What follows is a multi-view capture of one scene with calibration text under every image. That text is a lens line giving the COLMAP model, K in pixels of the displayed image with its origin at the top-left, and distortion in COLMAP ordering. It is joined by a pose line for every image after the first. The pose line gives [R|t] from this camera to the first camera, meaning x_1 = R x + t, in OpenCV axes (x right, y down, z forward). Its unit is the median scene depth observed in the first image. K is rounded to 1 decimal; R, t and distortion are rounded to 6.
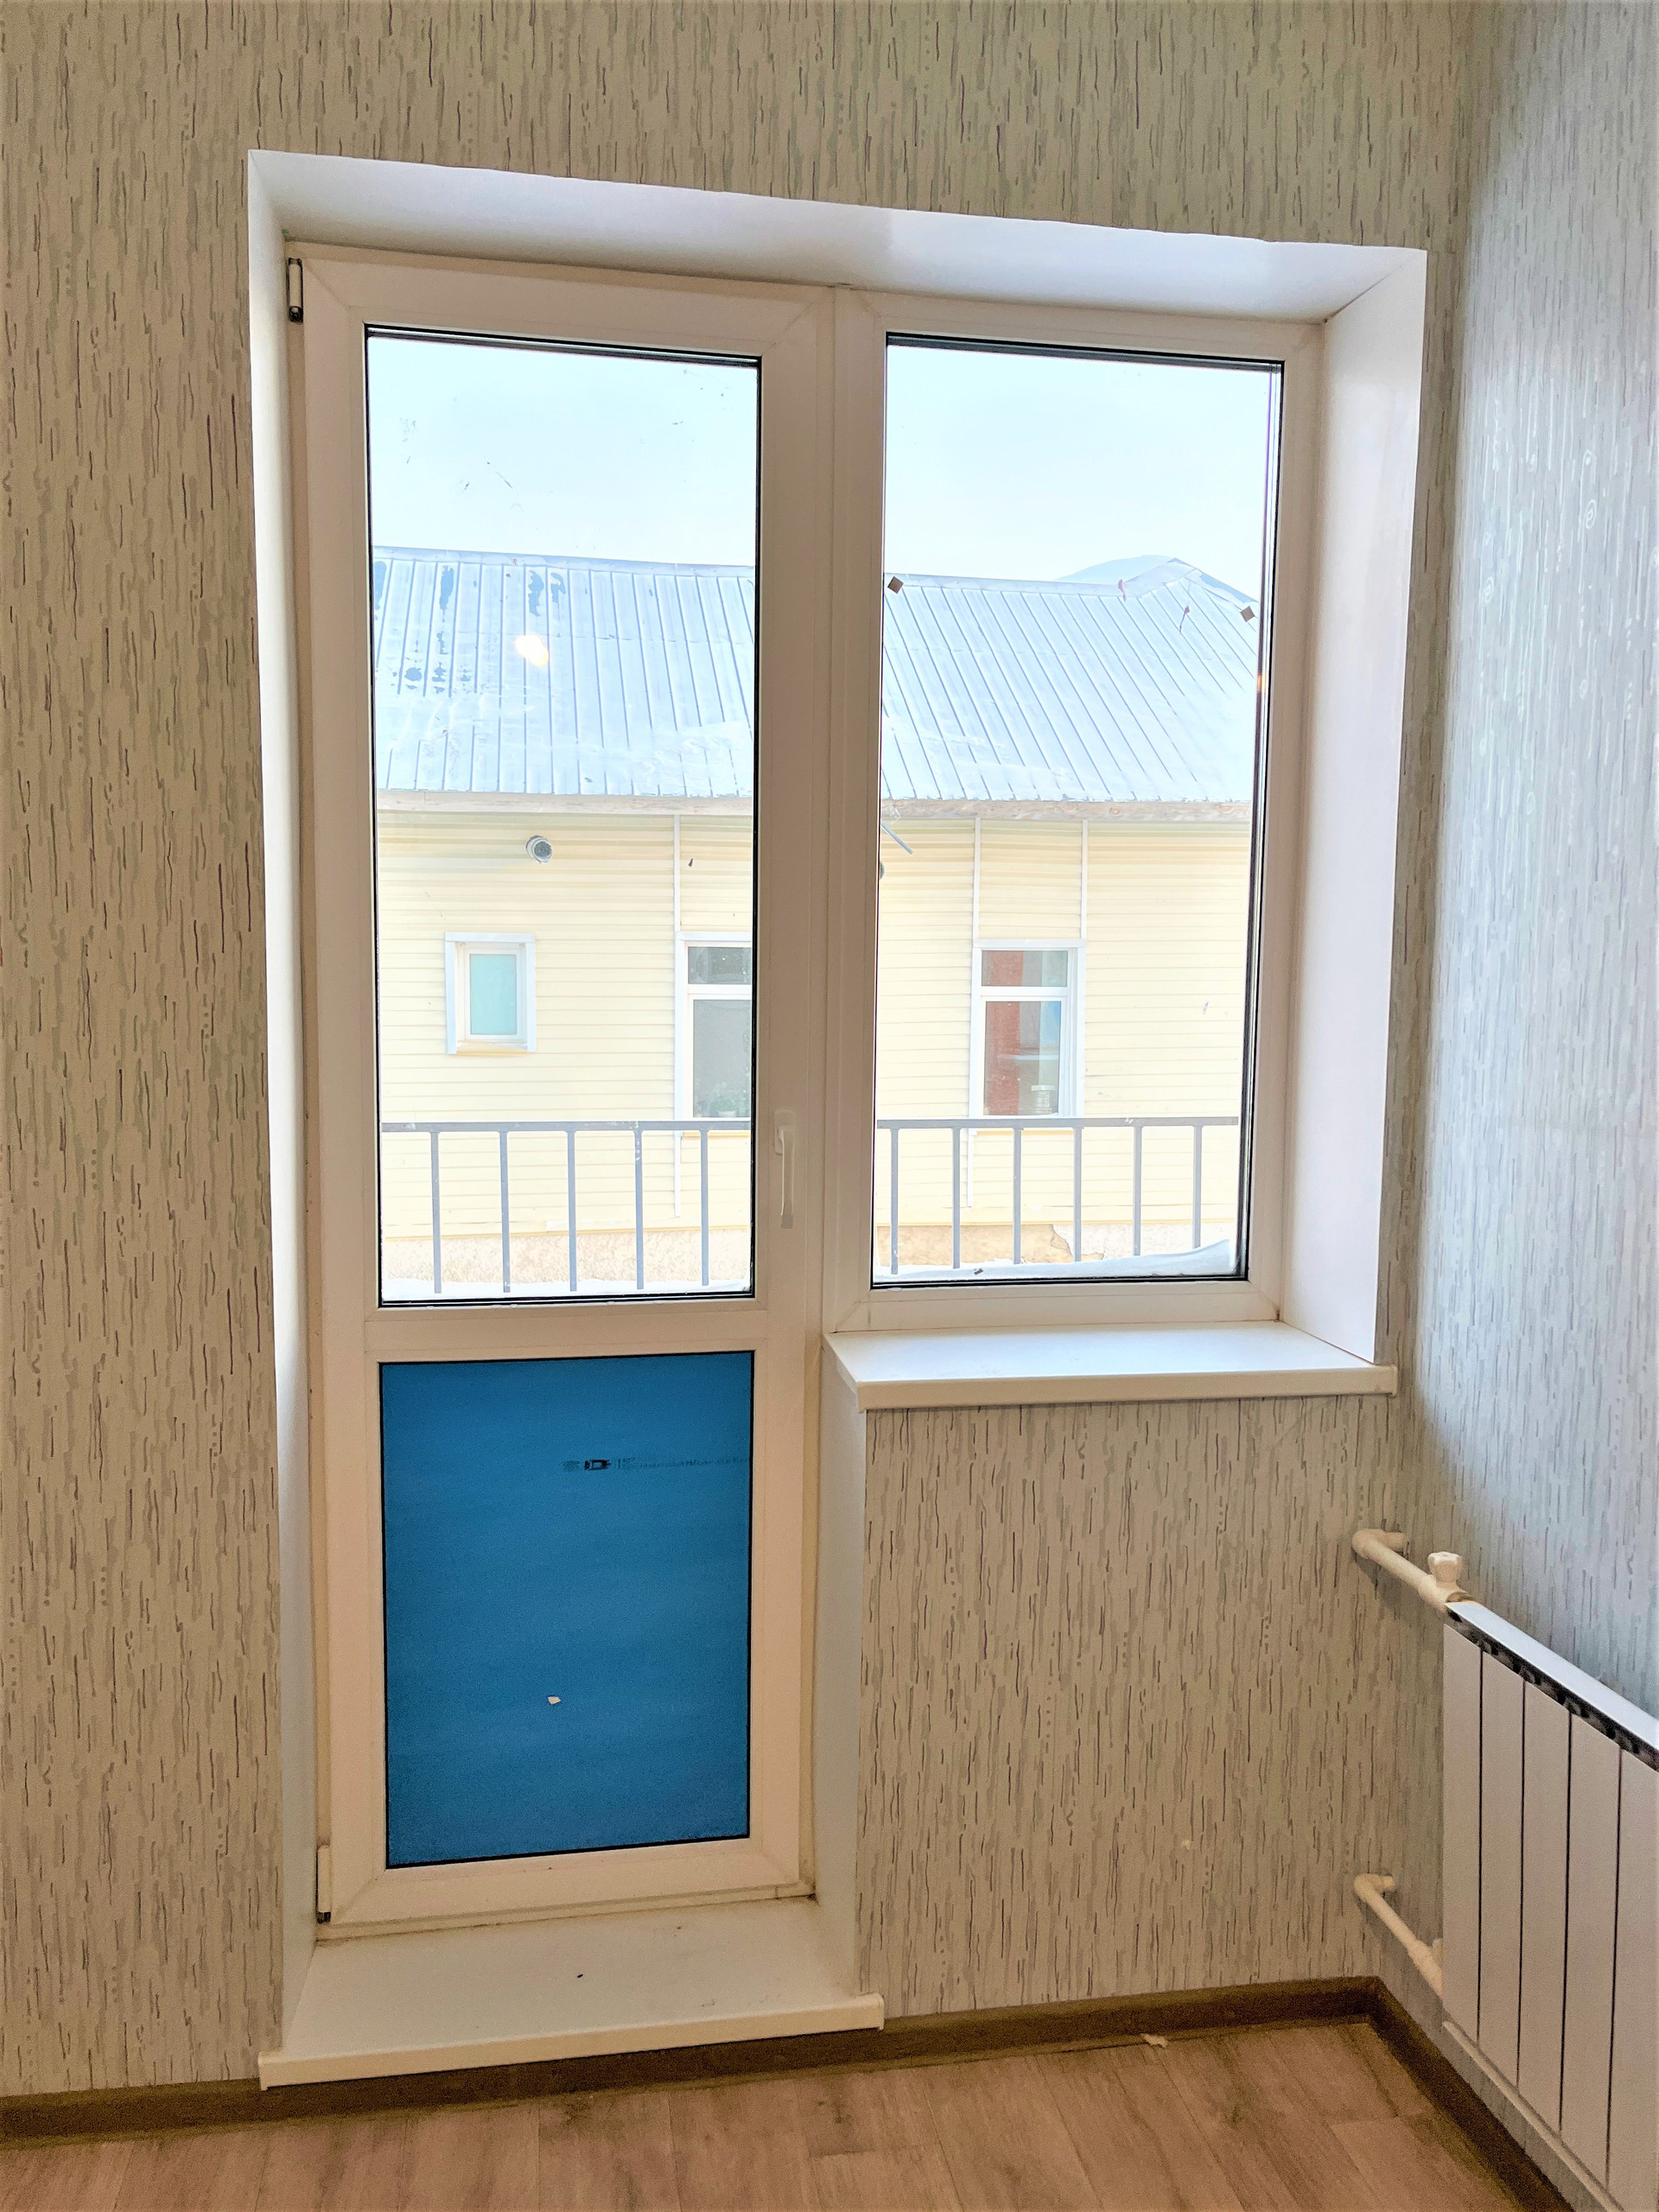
lens RADIAL K [[1659.8, 0, 848.4], [0, 1659.8, 1081.2], [0, 0, 1]] dist [0.059132, -0.078918]
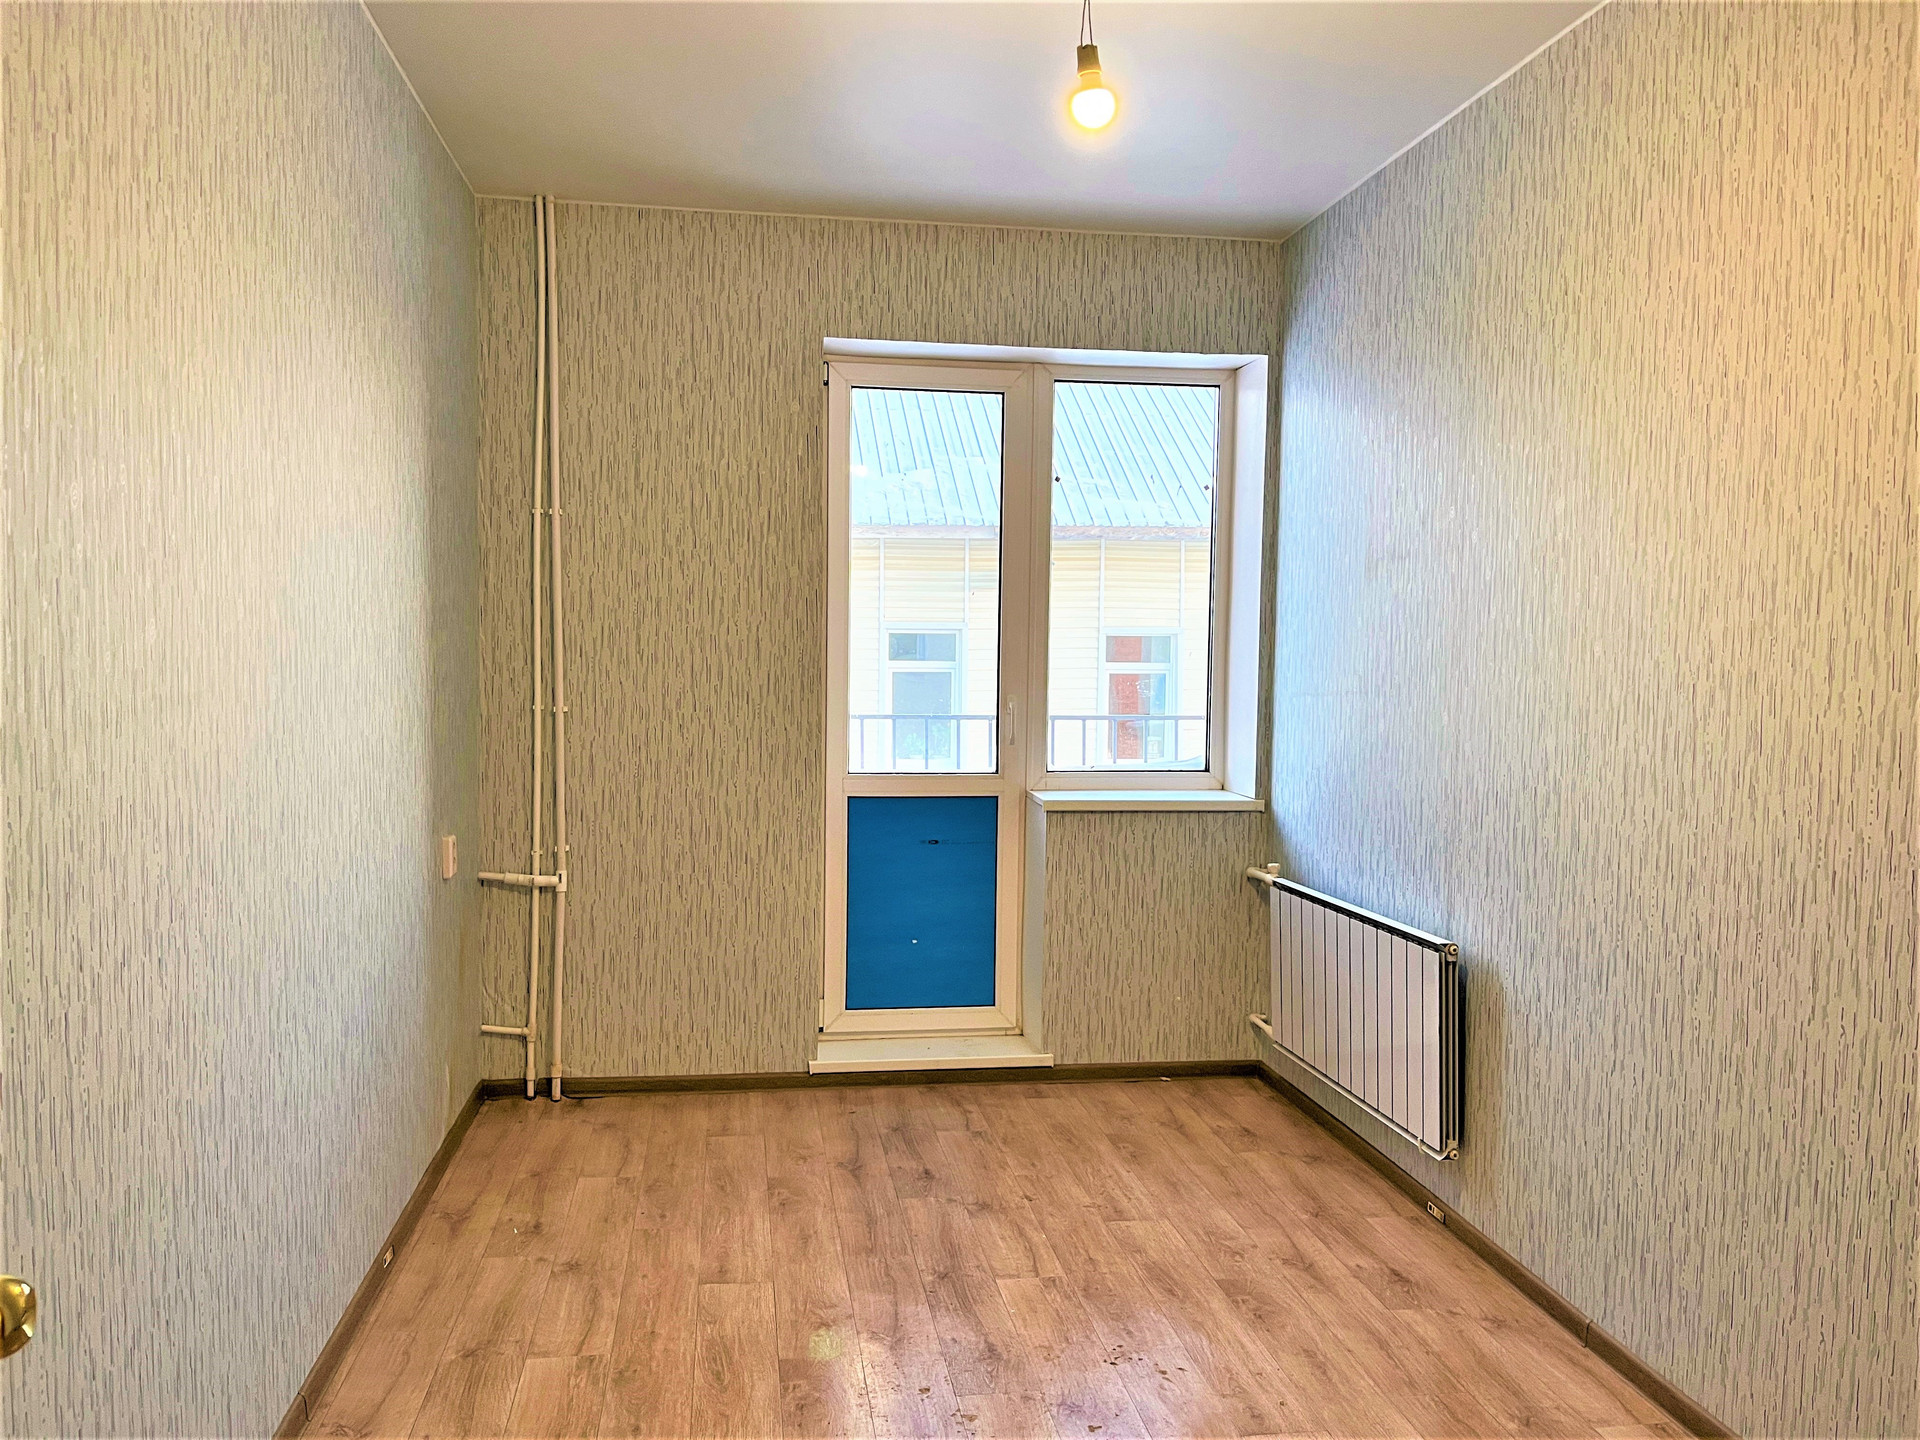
lens RADIAL K [[1440.7, 0, 944.6], [0, 1440.7, 694.0], [0, 0, 1]] dist [0.059132, -0.078918]
pose [[0.999382, 0.001881, -0.035108, -0.064820], [-0.003291, 0.999189, -0.040140, 0.103892], [0.035004, 0.040230, 0.998577, -1.141564]]
